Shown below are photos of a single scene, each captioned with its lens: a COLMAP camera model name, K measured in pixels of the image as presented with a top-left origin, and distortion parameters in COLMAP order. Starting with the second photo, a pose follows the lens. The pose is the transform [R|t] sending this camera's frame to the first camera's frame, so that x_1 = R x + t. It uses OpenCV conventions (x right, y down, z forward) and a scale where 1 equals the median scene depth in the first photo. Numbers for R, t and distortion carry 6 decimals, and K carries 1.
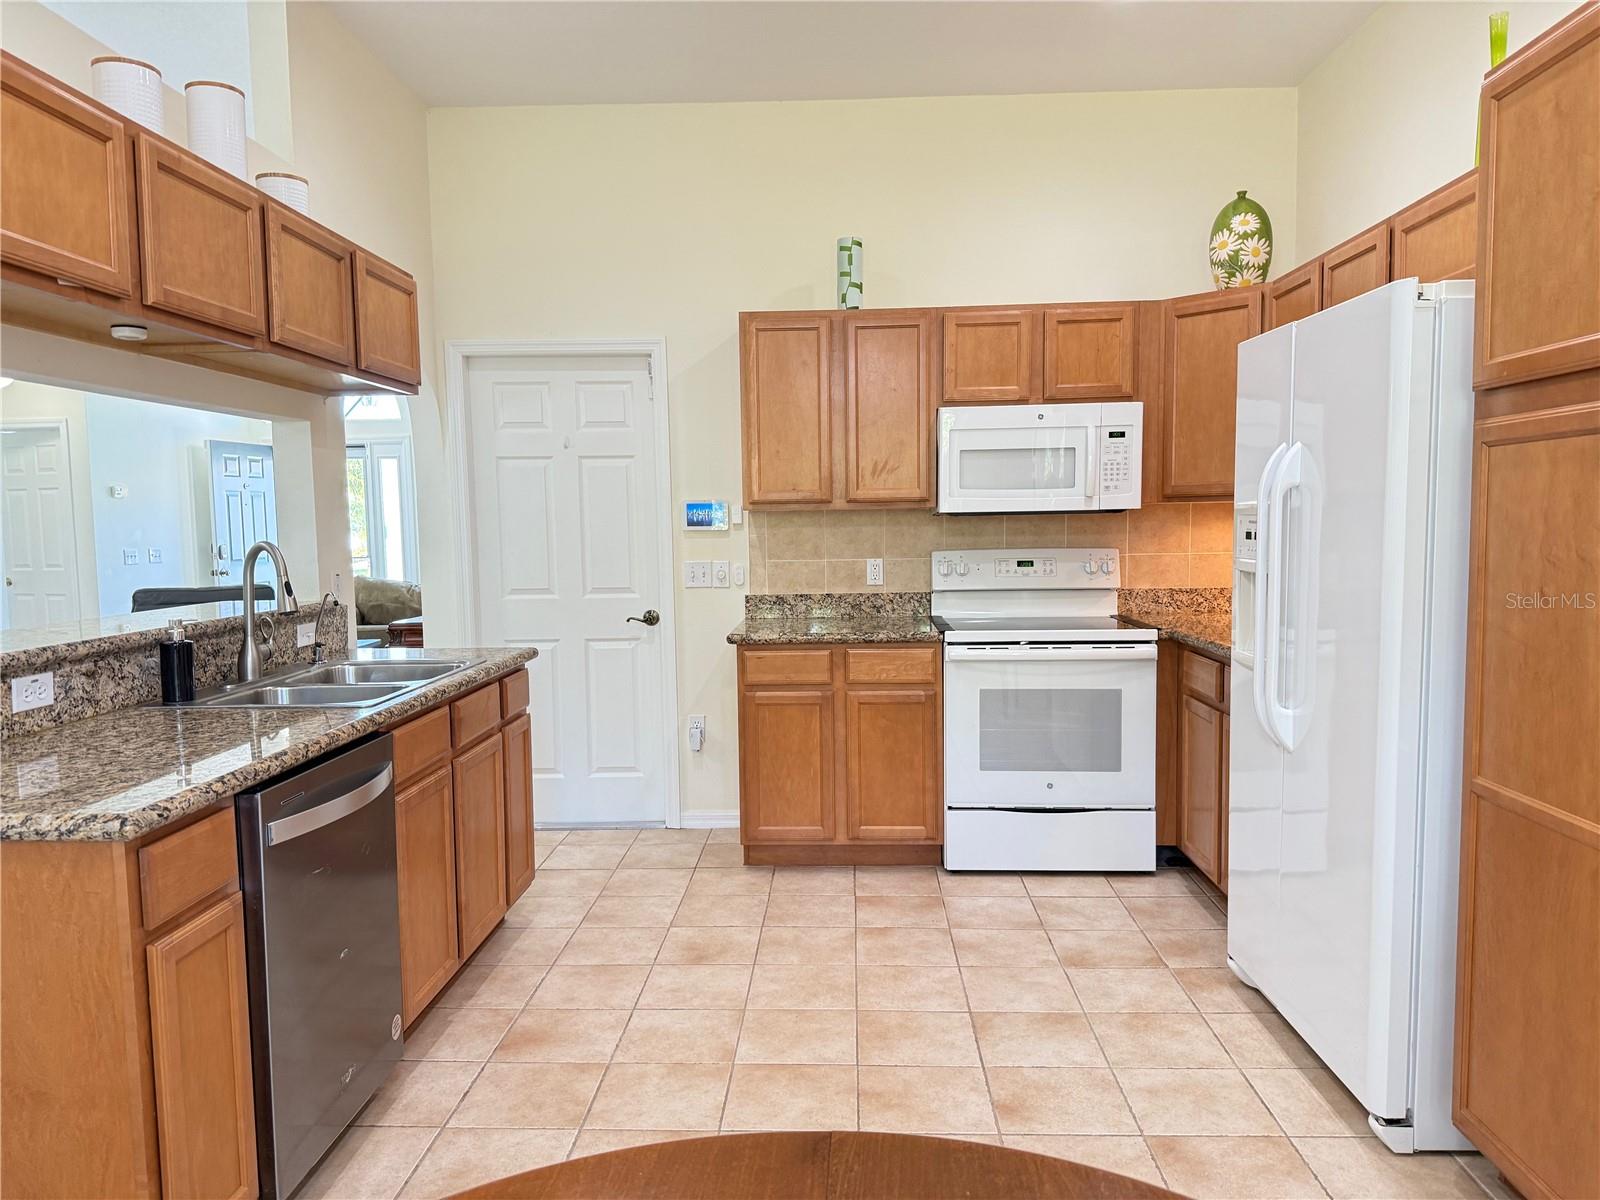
lens RADIAL K [[1112.9, 0, 807.5], [0, 1112.9, 606.4], [0, 0, 1]] dist [0.072665, -0.099190]
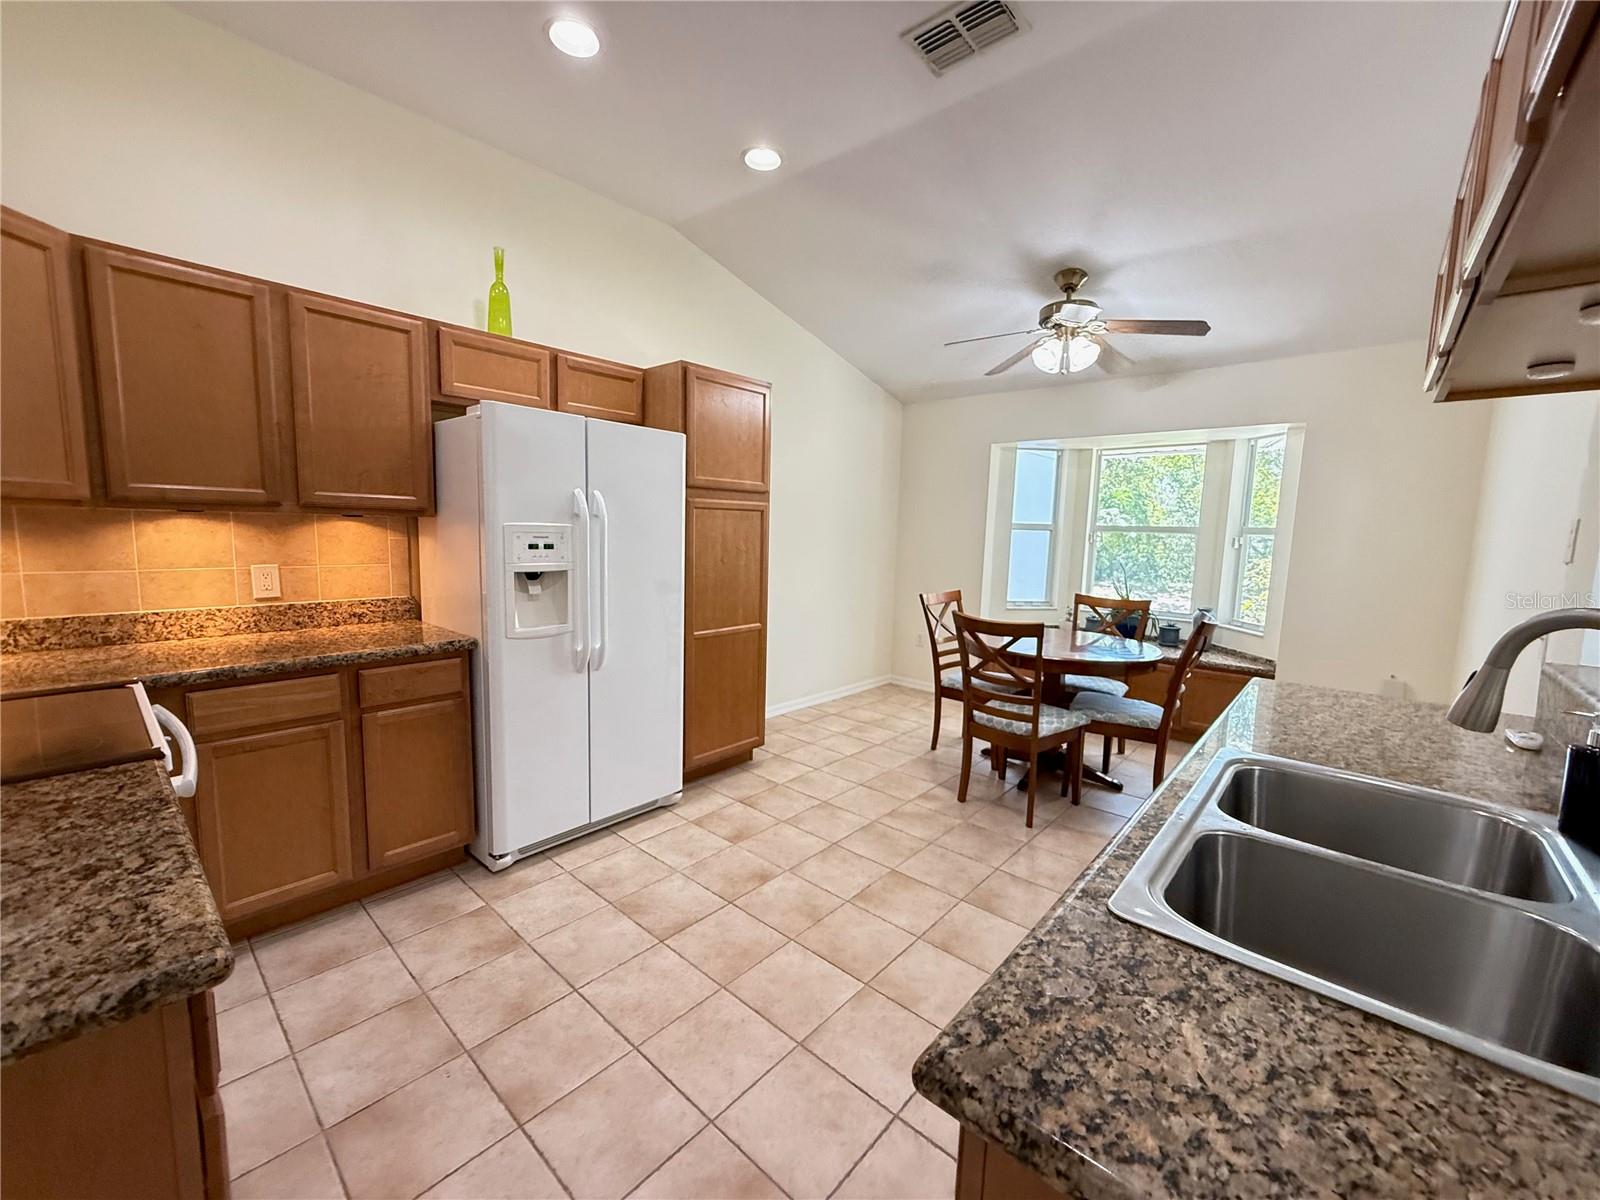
lens RADIAL K [[634.4, 0, 800.0], [0, 634.4, 600.0], [0, 0, 1]] dist [-0.002832, -0.000359]
pose [[-0.769939, -0.081310, 0.632916, -0.363117], [0.031179, 0.985870, 0.164583, -0.110498], [-0.637355, 0.146452, -0.756525, 1.319202]]
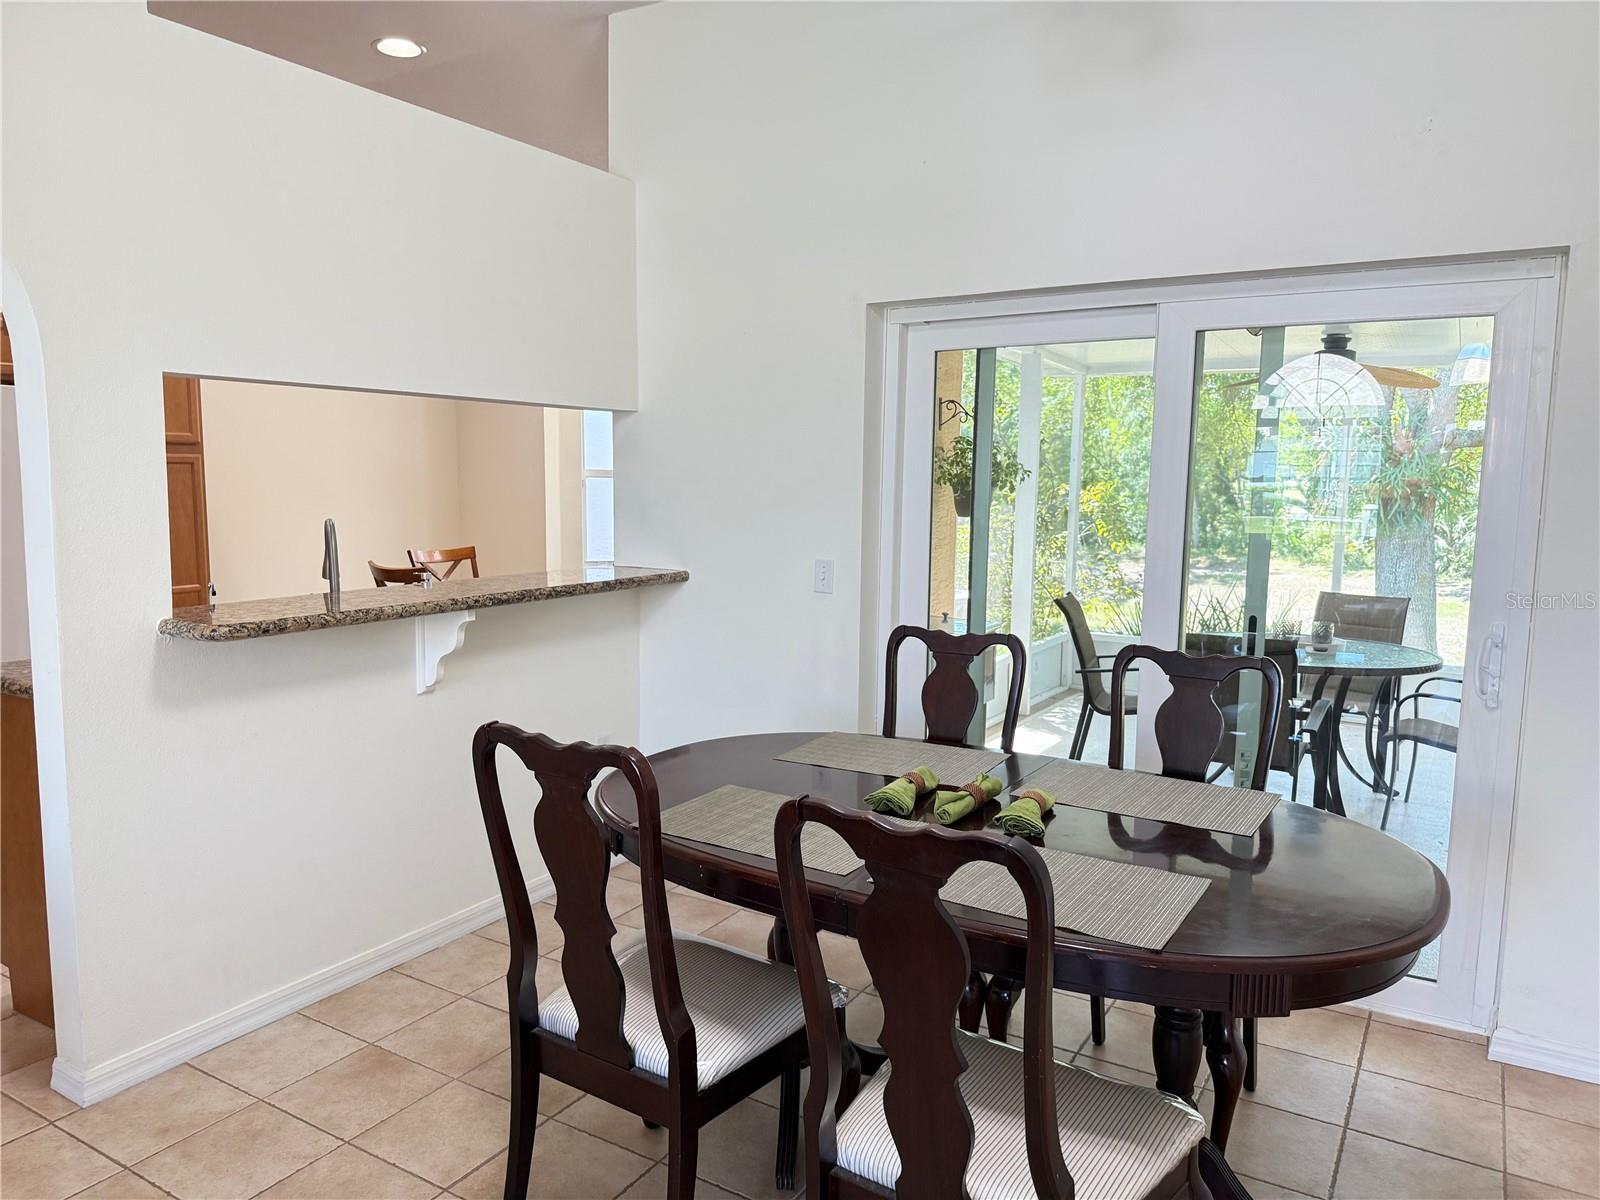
lens RADIAL K [[1109.8, 0, 792.2], [0, 1109.8, 600.5], [0, 0, 1]] dist [0.073523, -0.103001]
pose [[-0.873814, -0.052124, 0.483458, -1.337169], [0.038683, 0.983636, 0.175966, -0.147728], [-0.484718, 0.172463, -0.857499, 1.631837]]
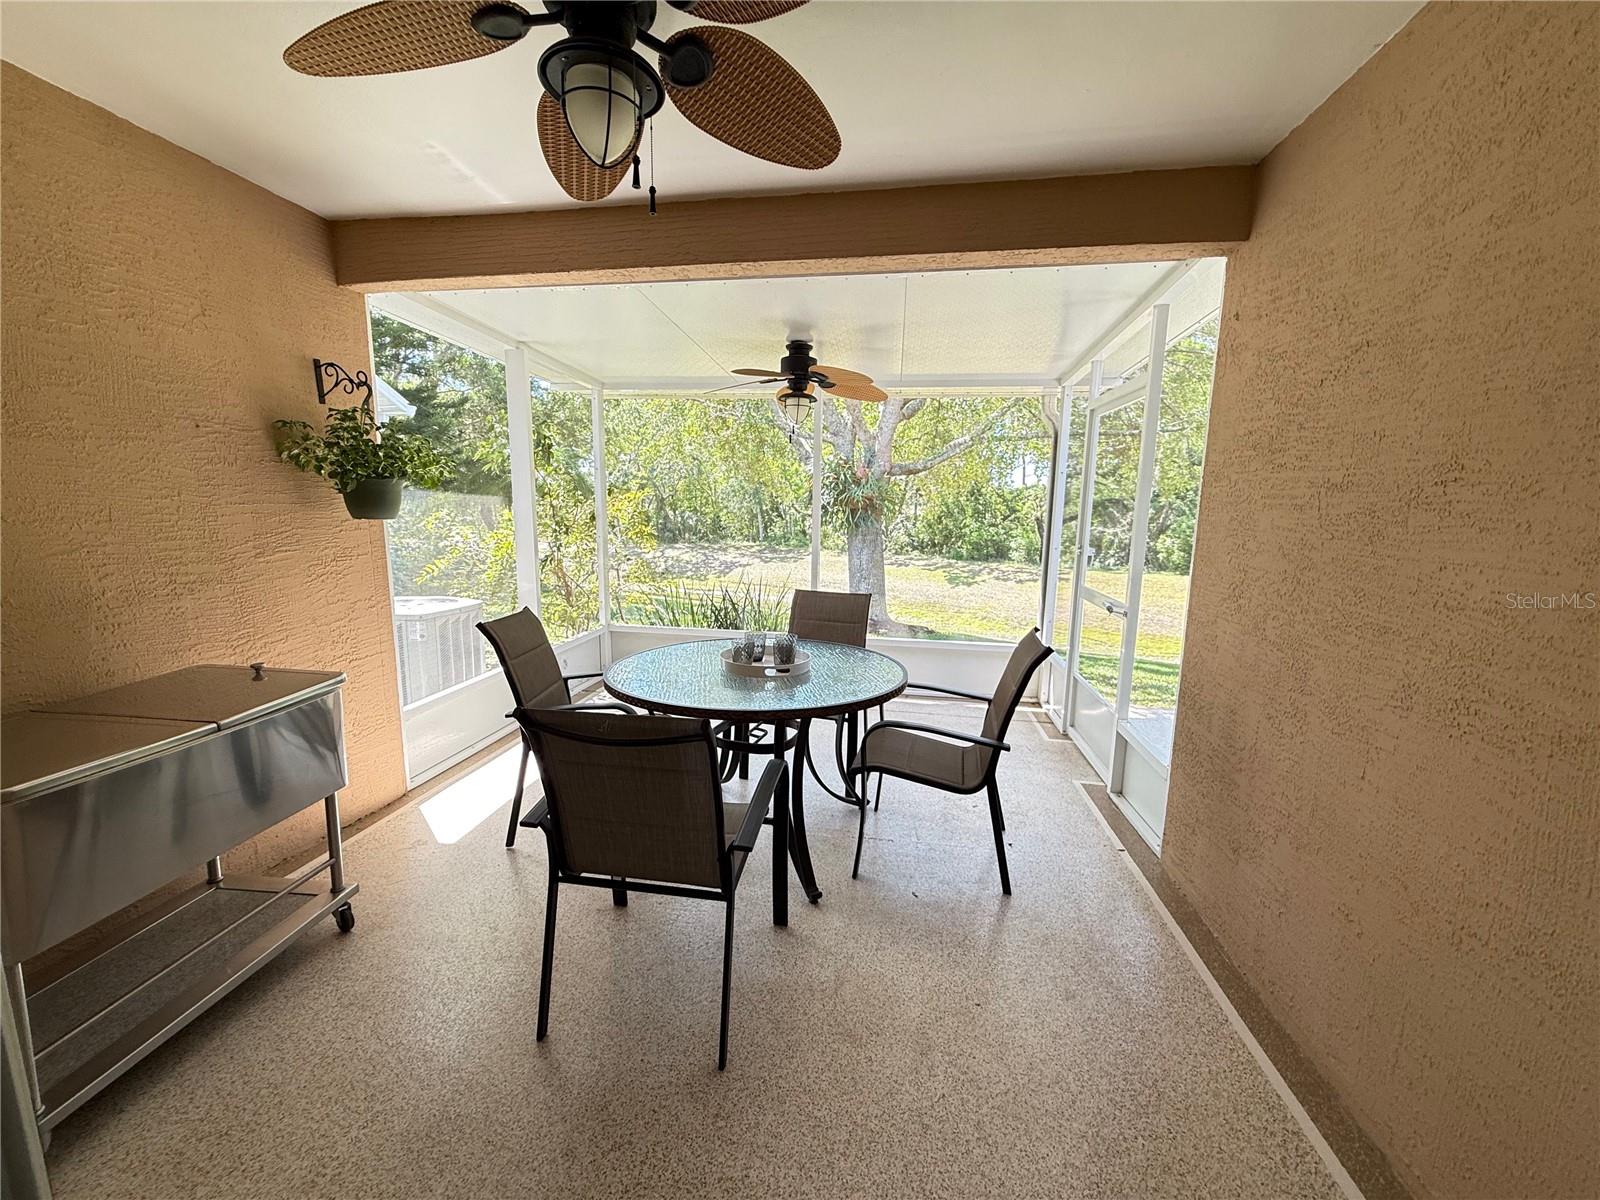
lens RADIAL K [[634.4, 0, 800.0], [0, 634.4, 600.0], [0, 0, 1]] dist [-0.002832, -0.000359]
pose [[-0.993909, -0.017291, 0.108835, -1.327951], [0.007821, 0.974057, 0.226169, -0.026202], [-0.109923, 0.225642, -0.967989, 0.632503]]
